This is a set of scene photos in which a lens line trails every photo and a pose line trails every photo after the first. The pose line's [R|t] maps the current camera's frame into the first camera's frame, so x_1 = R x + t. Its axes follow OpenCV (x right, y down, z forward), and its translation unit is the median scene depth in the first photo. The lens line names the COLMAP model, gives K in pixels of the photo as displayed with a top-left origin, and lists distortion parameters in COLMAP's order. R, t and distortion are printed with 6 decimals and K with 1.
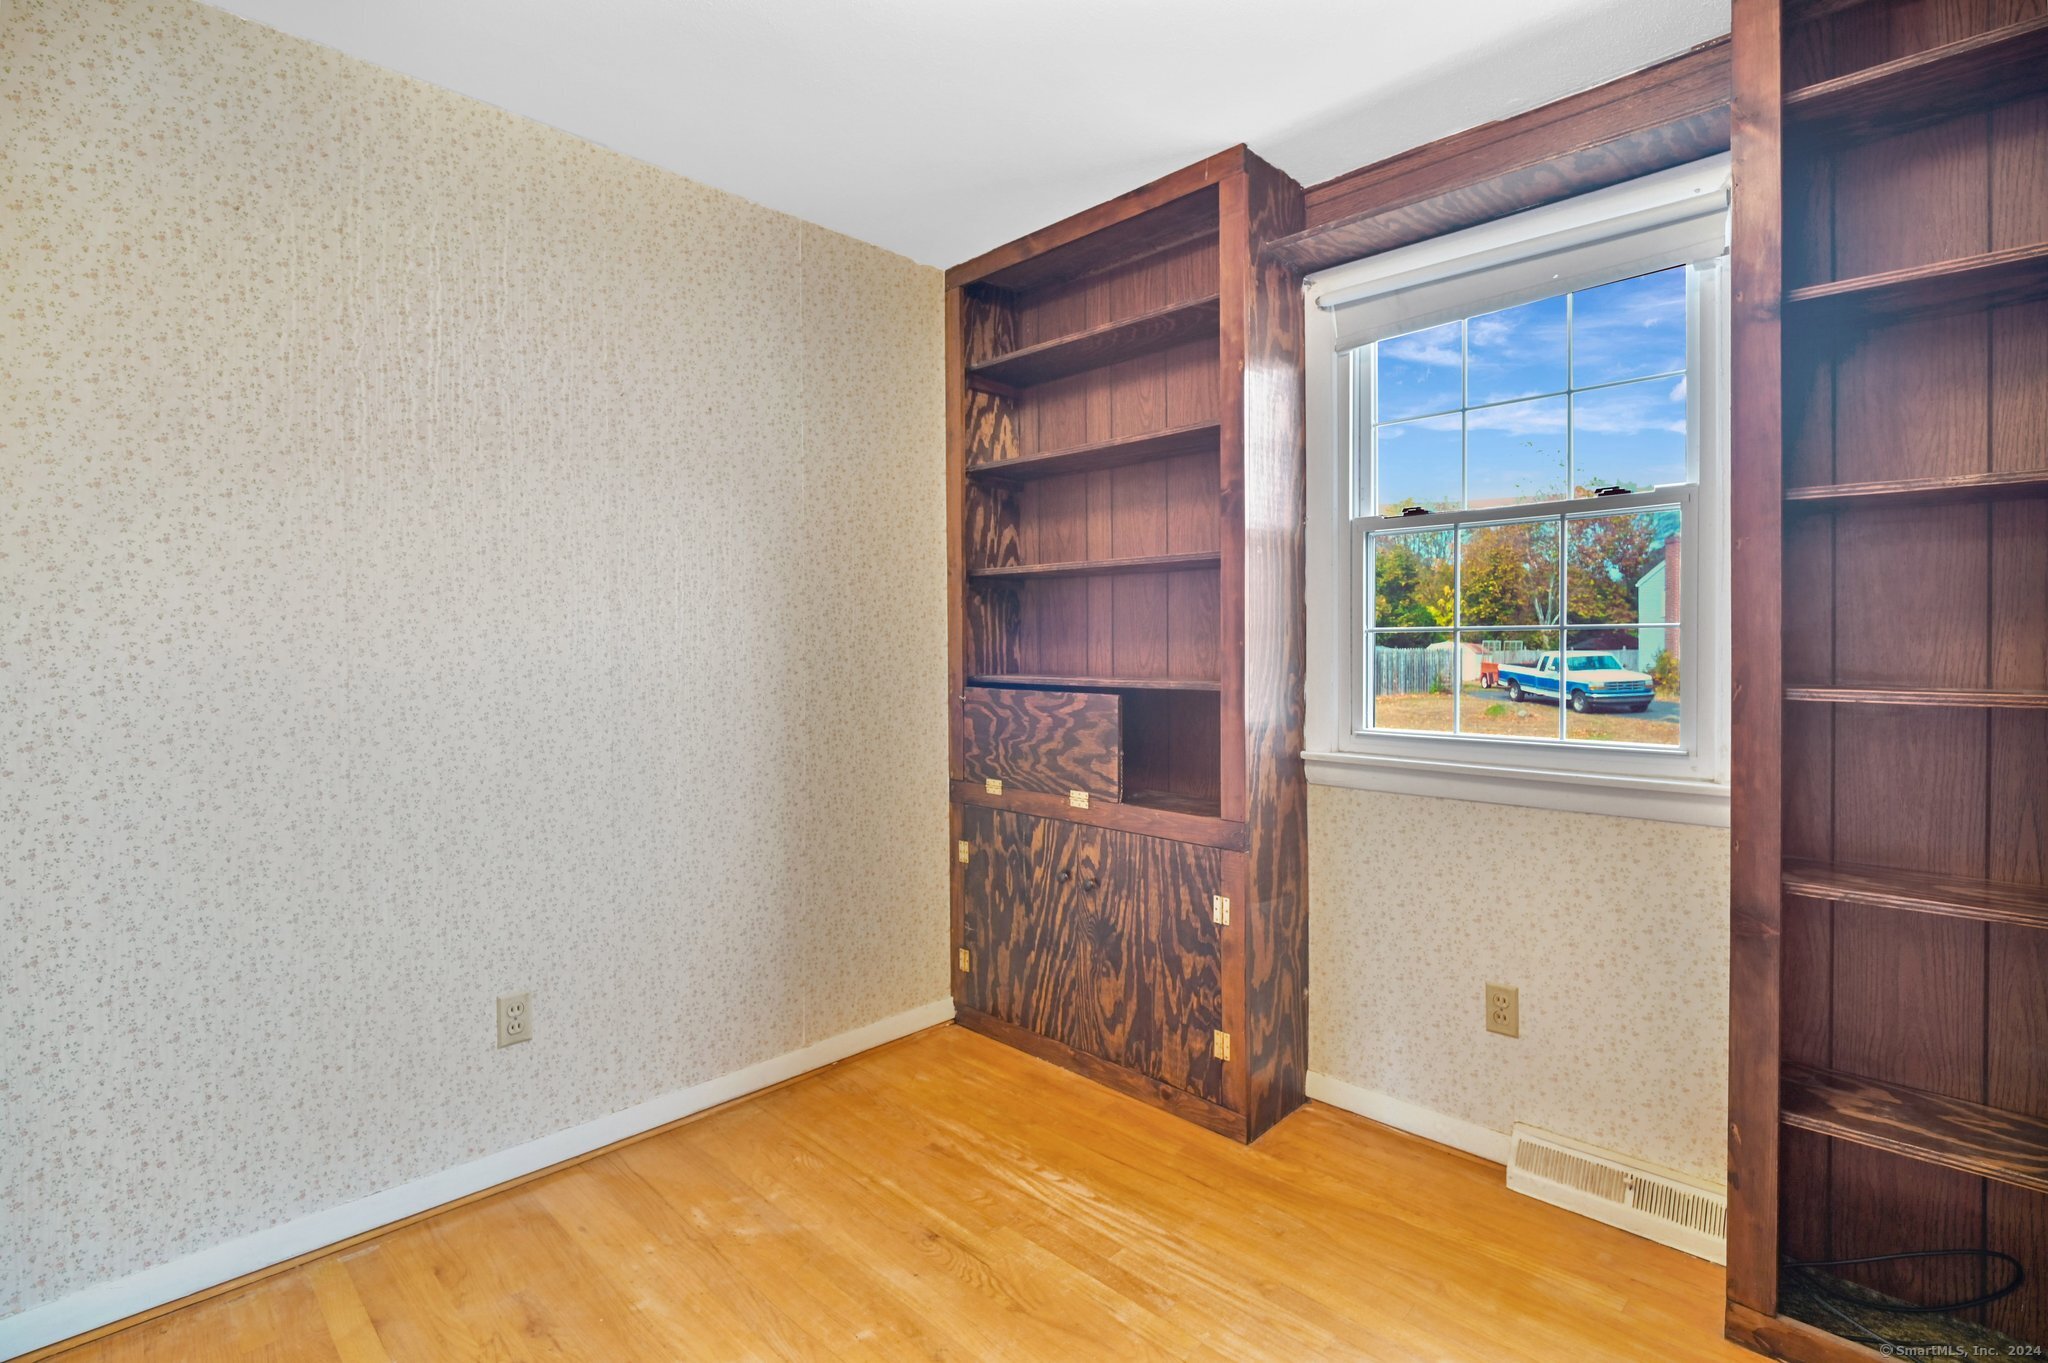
lens RADIAL K [[964.3, 0, 1045.1], [0, 964.3, 669.6], [0, 0, 1]] dist [-0.005957, -0.000469]
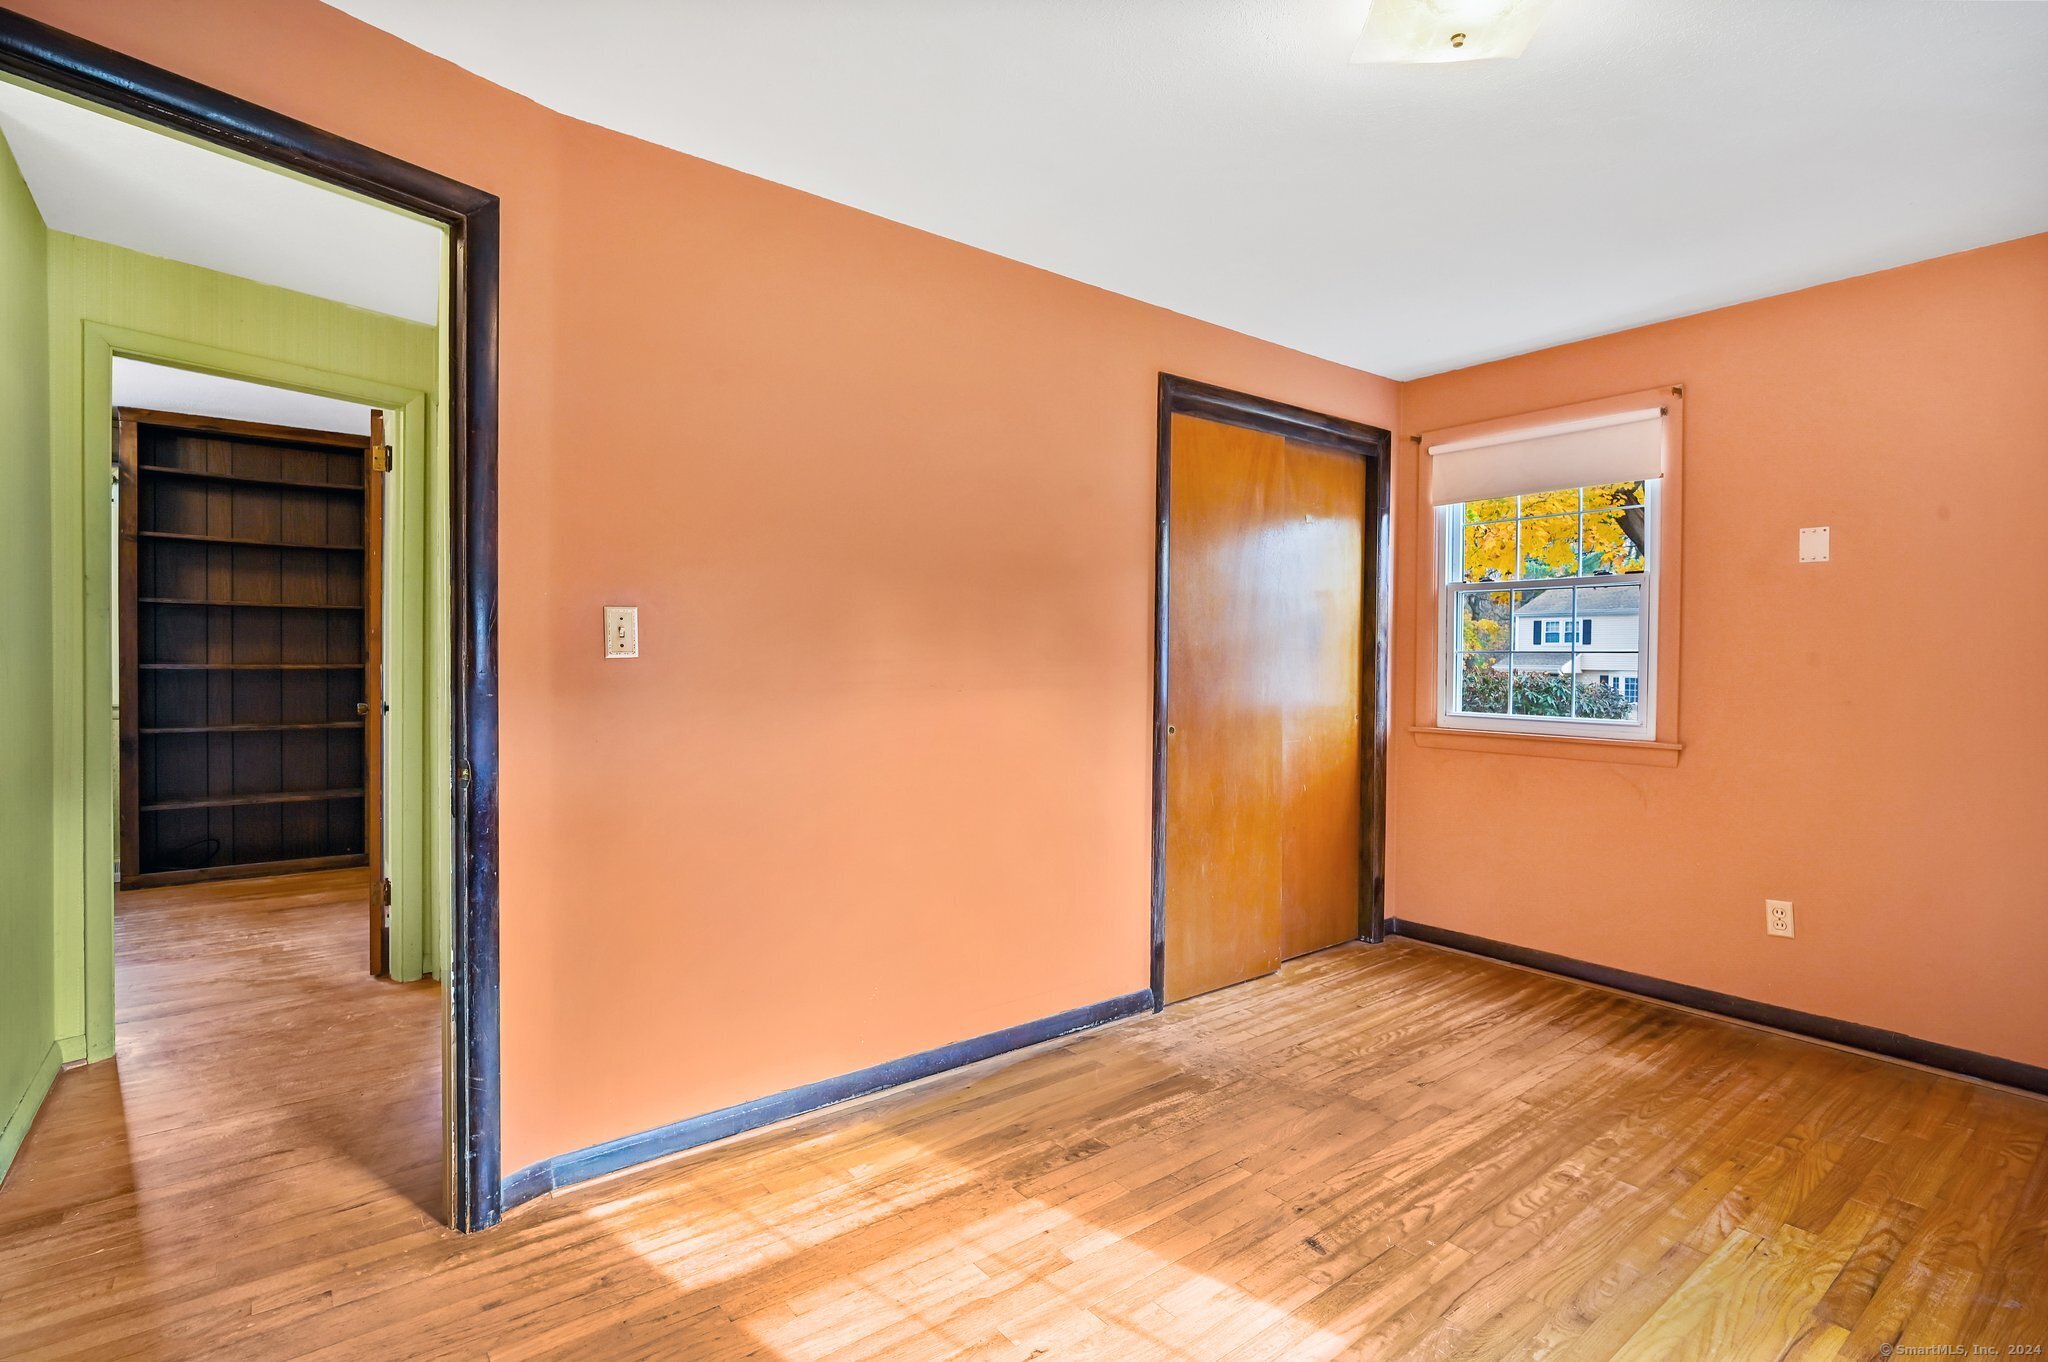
lens RADIAL K [[964.3, 0, 1045.1], [0, 964.3, 669.1], [0, 0, 1]] dist [-0.005957, -0.000469]
pose [[0.124157, -0.009112, 0.992221, -1.843506], [0.004622, 0.999952, 0.008604, 0.021665], [-0.992252, 0.003518, 0.124193, -2.172935]]
